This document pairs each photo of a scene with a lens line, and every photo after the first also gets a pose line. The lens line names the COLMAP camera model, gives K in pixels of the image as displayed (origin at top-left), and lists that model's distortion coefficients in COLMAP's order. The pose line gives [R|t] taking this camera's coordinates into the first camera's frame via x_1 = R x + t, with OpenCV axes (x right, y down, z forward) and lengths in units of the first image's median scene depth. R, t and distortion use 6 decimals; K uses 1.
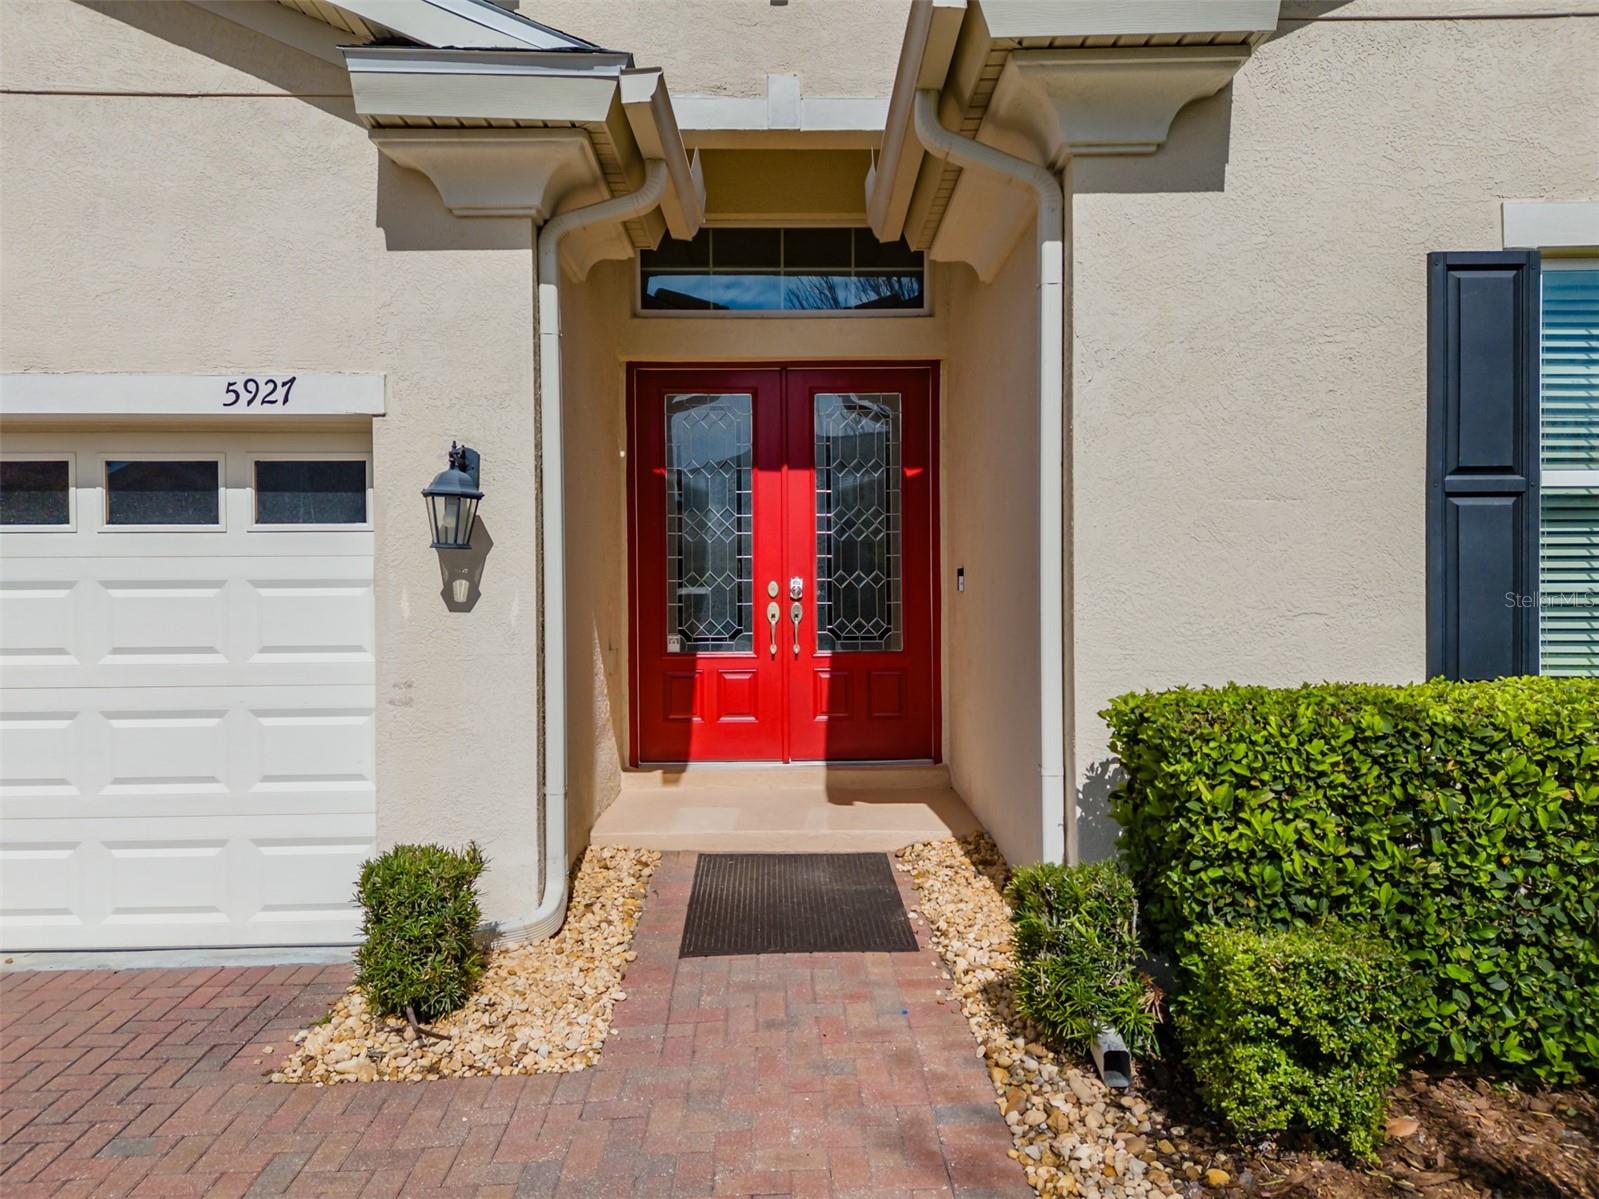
lens RADIAL K [[1153.4, 0, 804.3], [0, 1153.4, 604.6], [0, 0, 1]] dist [0.072923, -0.070915]
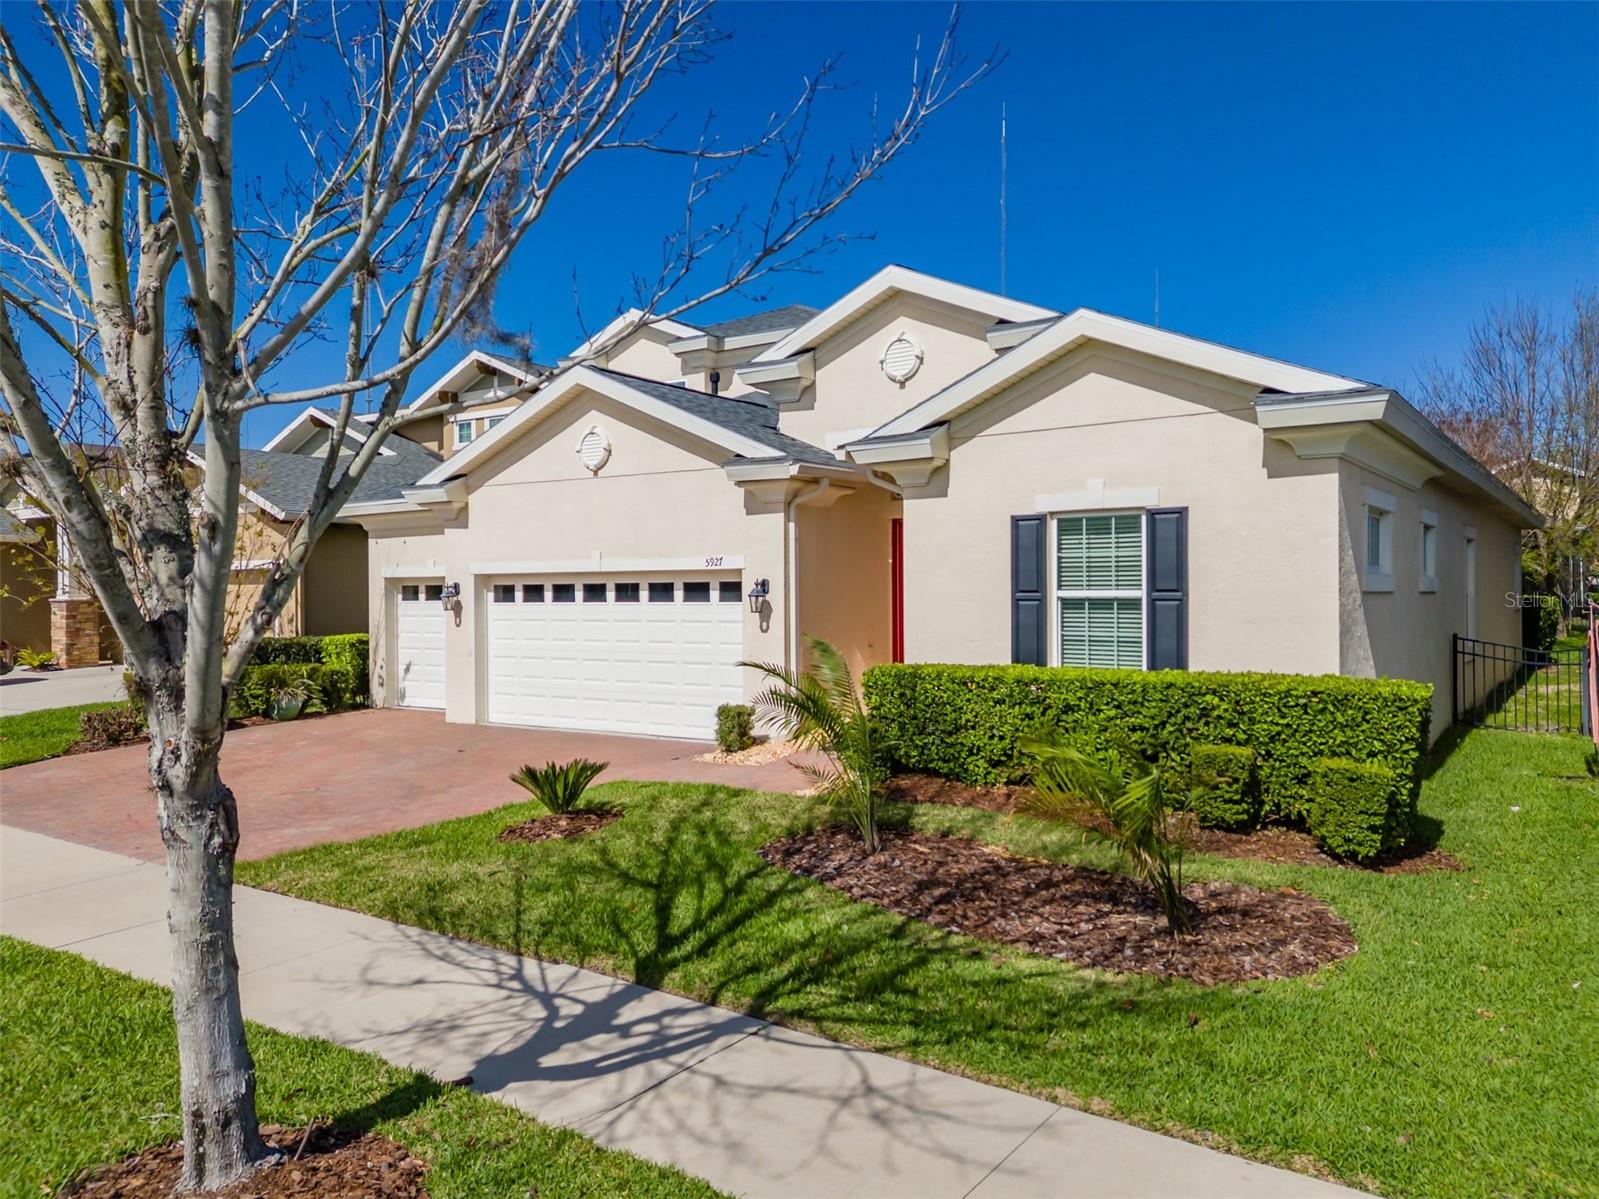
lens RADIAL K [[1153.4, 0, 807.7], [0, 1153.4, 605.9], [0, 0, 1]] dist [0.072923, -0.070915]
pose [[0.810885, 0.007642, -0.585155, 1.615235], [-0.006075, 0.999971, 0.004642, -0.081982], [0.585173, -0.000210, 0.810908, -1.421857]]
